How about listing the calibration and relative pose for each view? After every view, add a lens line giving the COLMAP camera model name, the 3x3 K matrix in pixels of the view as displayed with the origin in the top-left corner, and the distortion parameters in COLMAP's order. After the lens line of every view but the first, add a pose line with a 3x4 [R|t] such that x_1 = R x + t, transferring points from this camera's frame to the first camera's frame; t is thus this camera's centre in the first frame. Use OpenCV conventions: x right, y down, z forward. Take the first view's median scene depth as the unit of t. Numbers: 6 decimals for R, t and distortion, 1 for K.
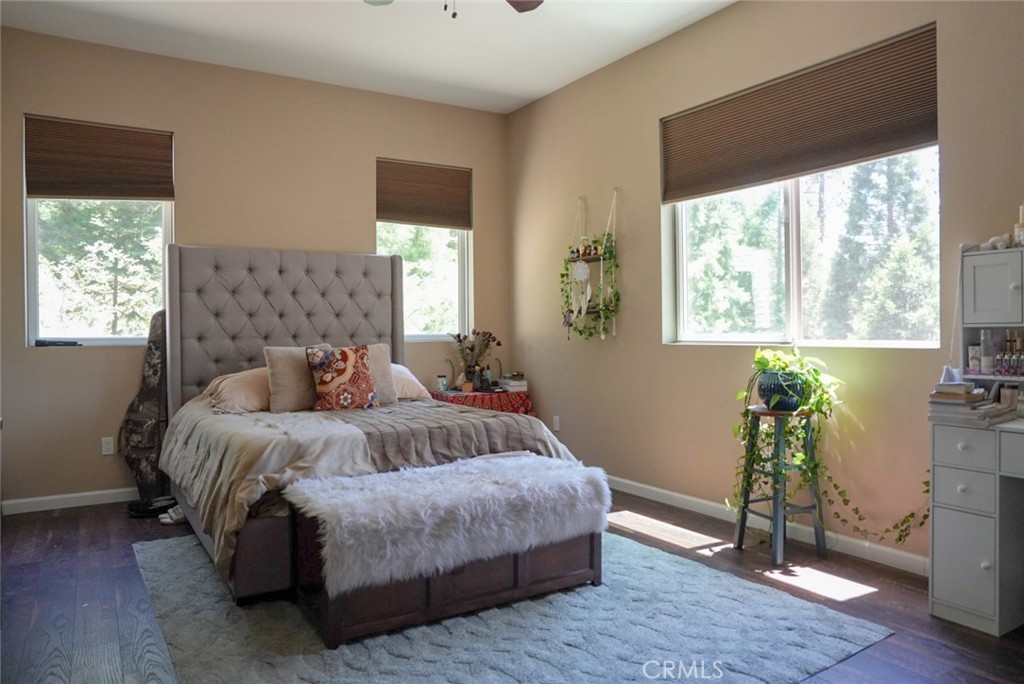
lens RADIAL K [[693.7, 0, 512.0], [0, 693.7, 342.0], [0, 0, 1]] dist [-0.084139, 0.002091]
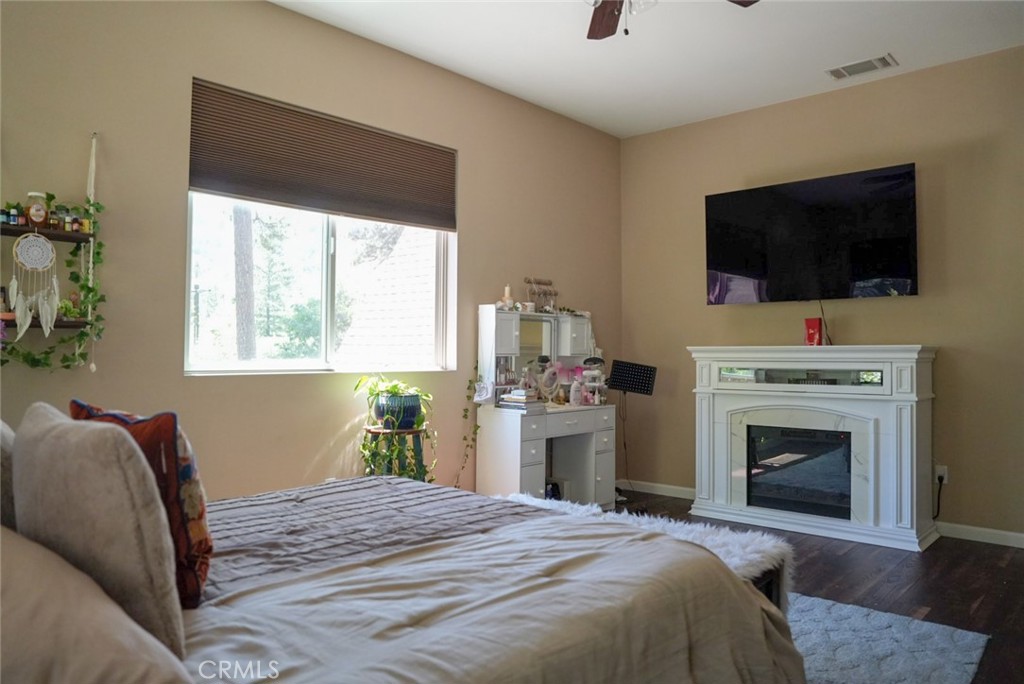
lens RADIAL K [[693.7, 0, 512.0], [0, 693.7, 342.0], [0, 0, 1]] dist [-0.084139, 0.002091]
pose [[-0.250459, 0.021410, 0.967891, -0.538375], [0.010128, 0.999759, -0.019494, -0.014045], [-0.968074, 0.004920, -0.250615, 0.781290]]
